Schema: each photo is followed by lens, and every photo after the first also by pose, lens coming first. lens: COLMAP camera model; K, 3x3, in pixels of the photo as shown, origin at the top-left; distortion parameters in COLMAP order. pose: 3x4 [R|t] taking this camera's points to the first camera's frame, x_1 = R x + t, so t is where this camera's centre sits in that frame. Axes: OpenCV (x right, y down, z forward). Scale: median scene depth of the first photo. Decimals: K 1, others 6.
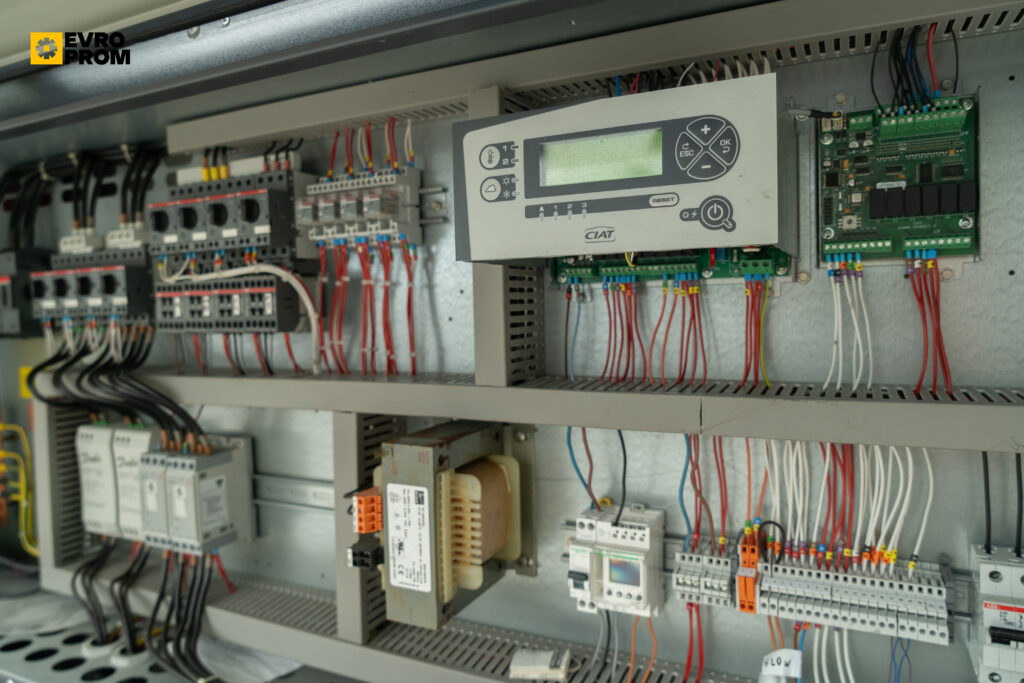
lens RADIAL K [[701.4, 0, 511.8], [0, 701.4, 337.6], [0, 0, 1]] dist [-0.017385, 0.003691]
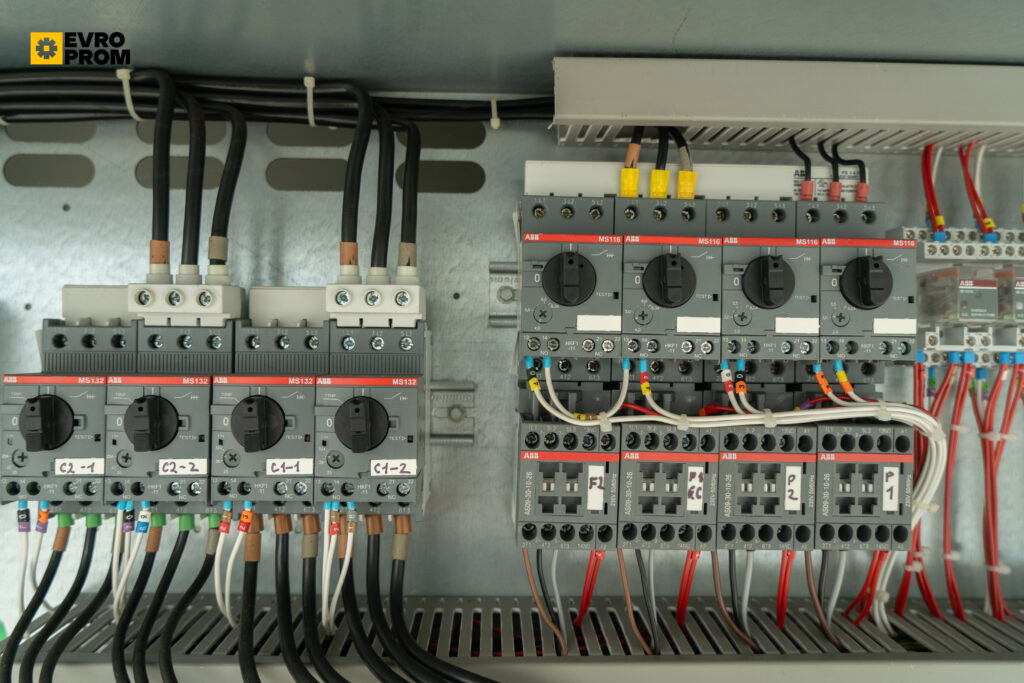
lens RADIAL K [[714.9, 0, 512.0], [0, 714.9, 336.5], [0, 0, 1]] dist [-0.015563, 0.002026]
pose [[0.881674, 0.049757, 0.469228, -0.965726], [-0.013289, 0.996649, -0.080714, -0.130728], [-0.471671, 0.064927, 0.879381, 0.864325]]
